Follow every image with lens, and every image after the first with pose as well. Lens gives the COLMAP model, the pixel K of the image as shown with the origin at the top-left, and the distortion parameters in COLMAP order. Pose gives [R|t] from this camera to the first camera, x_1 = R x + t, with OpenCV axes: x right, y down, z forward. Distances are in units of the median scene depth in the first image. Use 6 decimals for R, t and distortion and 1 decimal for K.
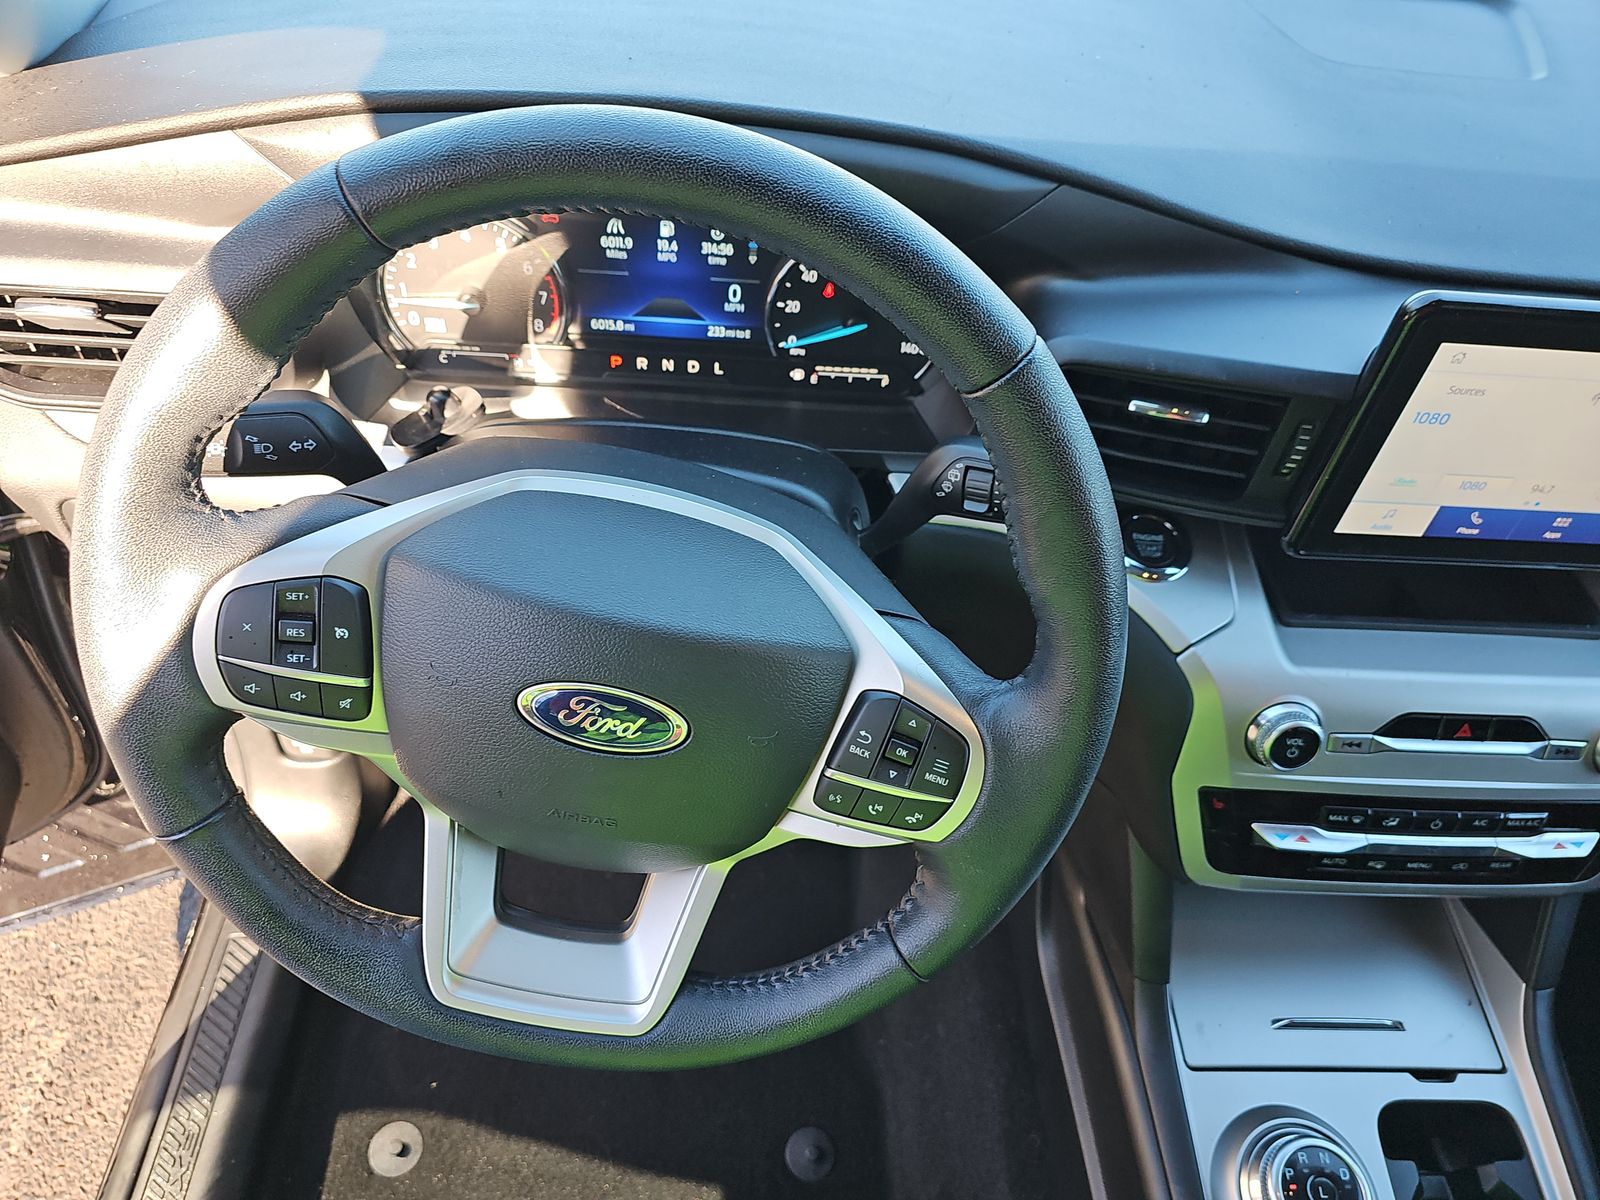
lens RADIAL K [[1145.3, 0, 769.7], [0, 1145.3, 608.0], [0, 0, 1]] dist [0.041130, -0.053323]
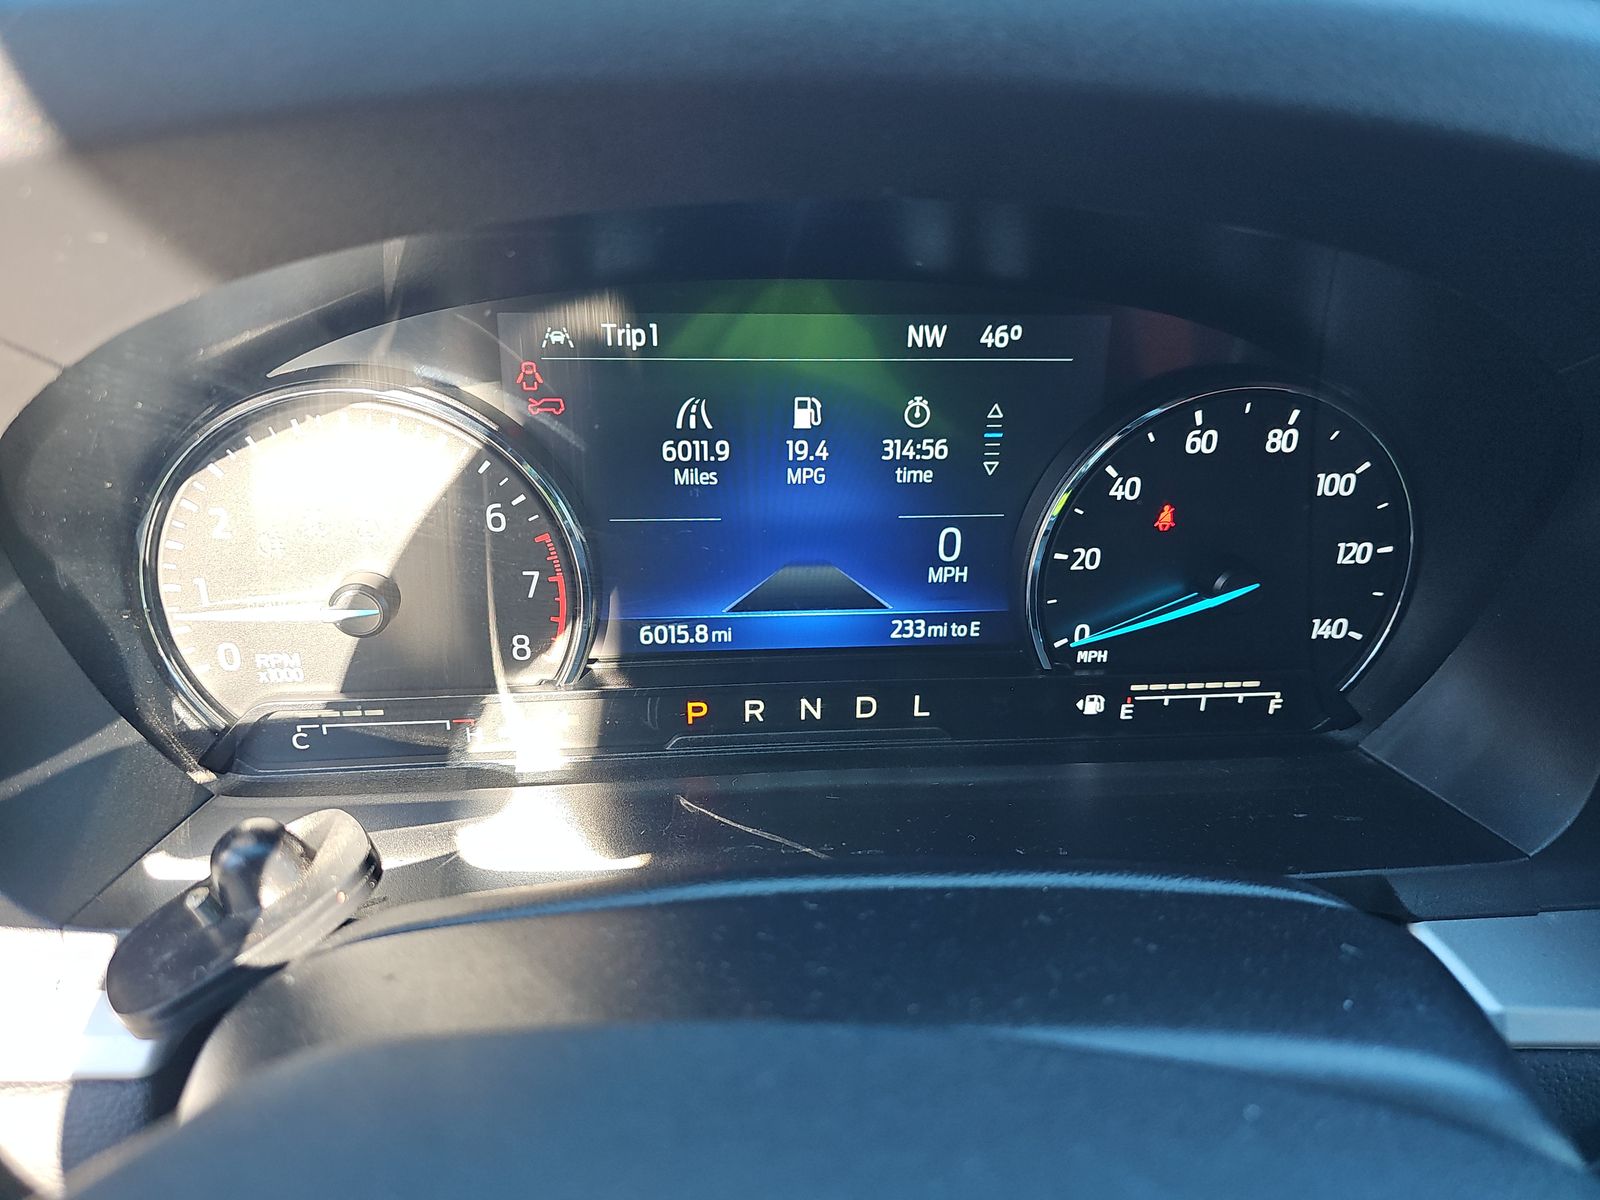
lens RADIAL K [[1117.8, 0, 803.2], [0, 1117.8, 565.0], [0, 0, 1]] dist [0.038479, -0.064801]
pose [[0.995086, -0.079472, 0.059052, -0.118073], [0.094429, 0.941089, -0.324707, -0.127145], [-0.029768, 0.328688, 0.943969, 0.587454]]
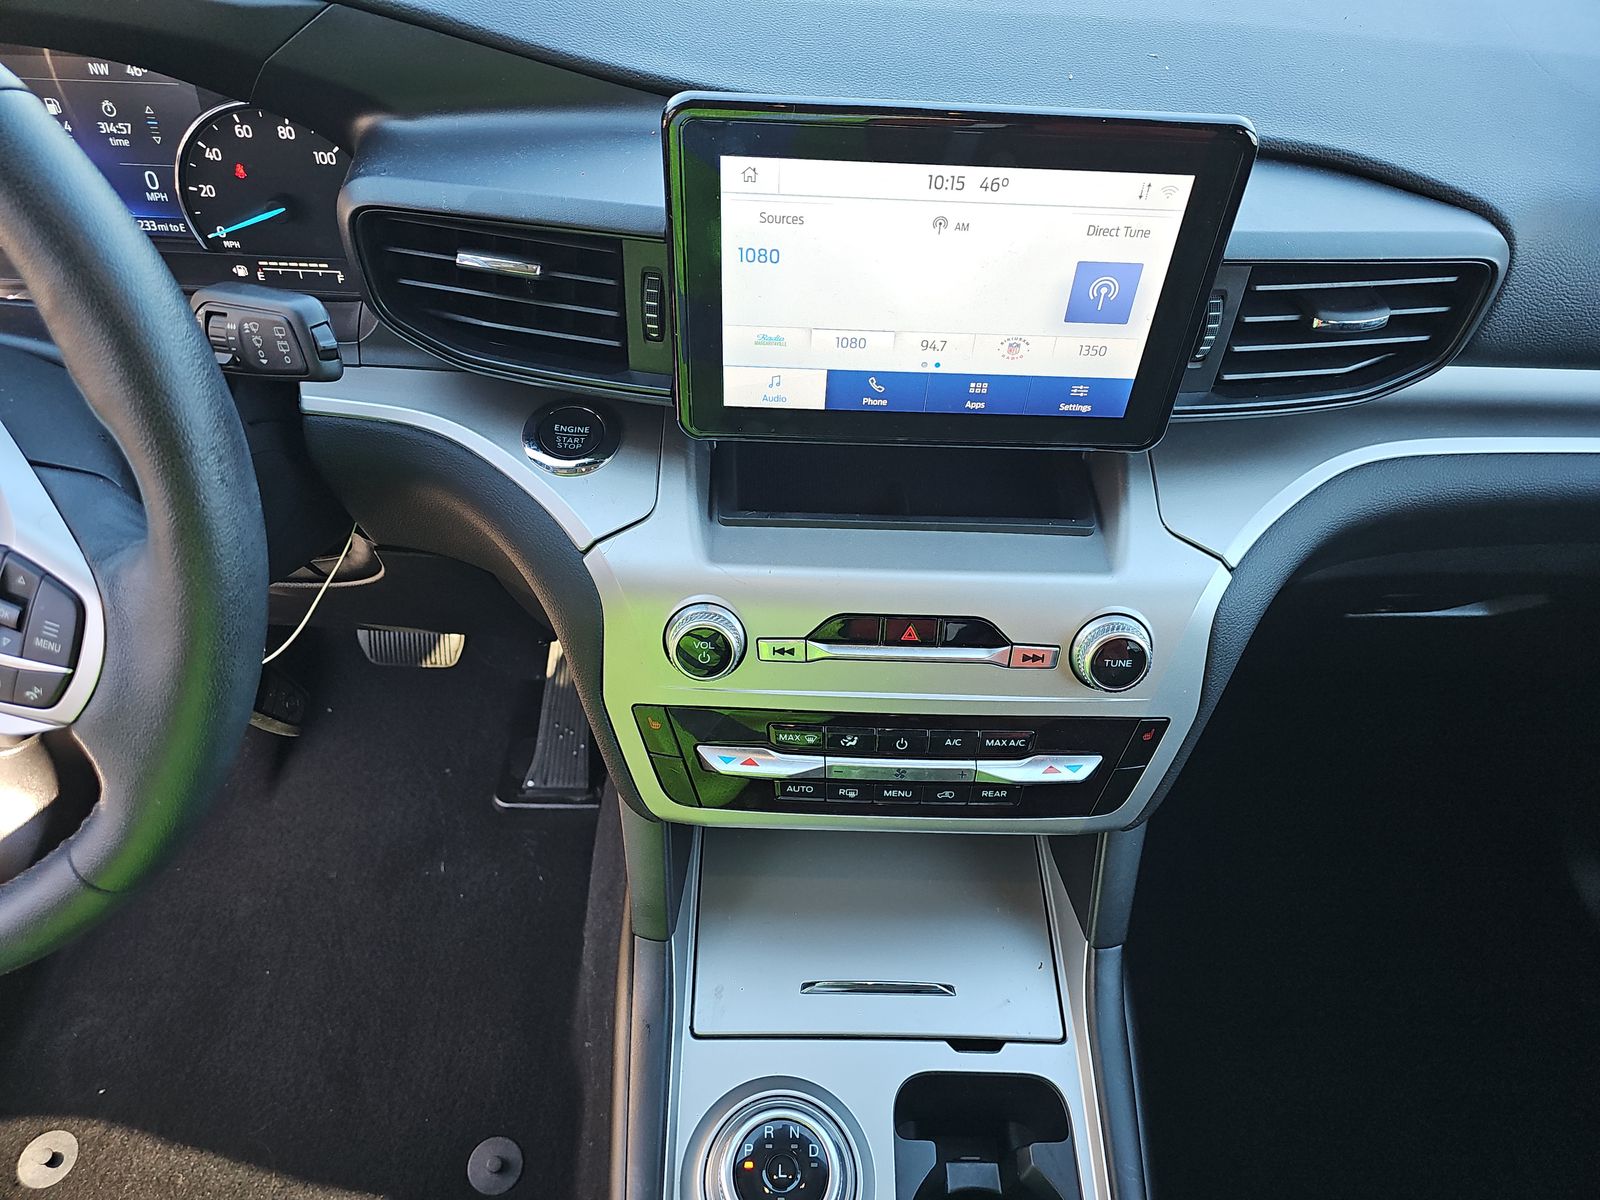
lens RADIAL K [[1145.3, 0, 769.7], [0, 1145.3, 608.0], [0, 0, 1]] dist [0.041130, -0.053323]
pose [[0.999435, -0.015961, -0.029588, 0.490774], [0.014743, 0.999054, -0.040919, 0.114144], [0.030213, 0.040459, 0.998724, 0.109030]]
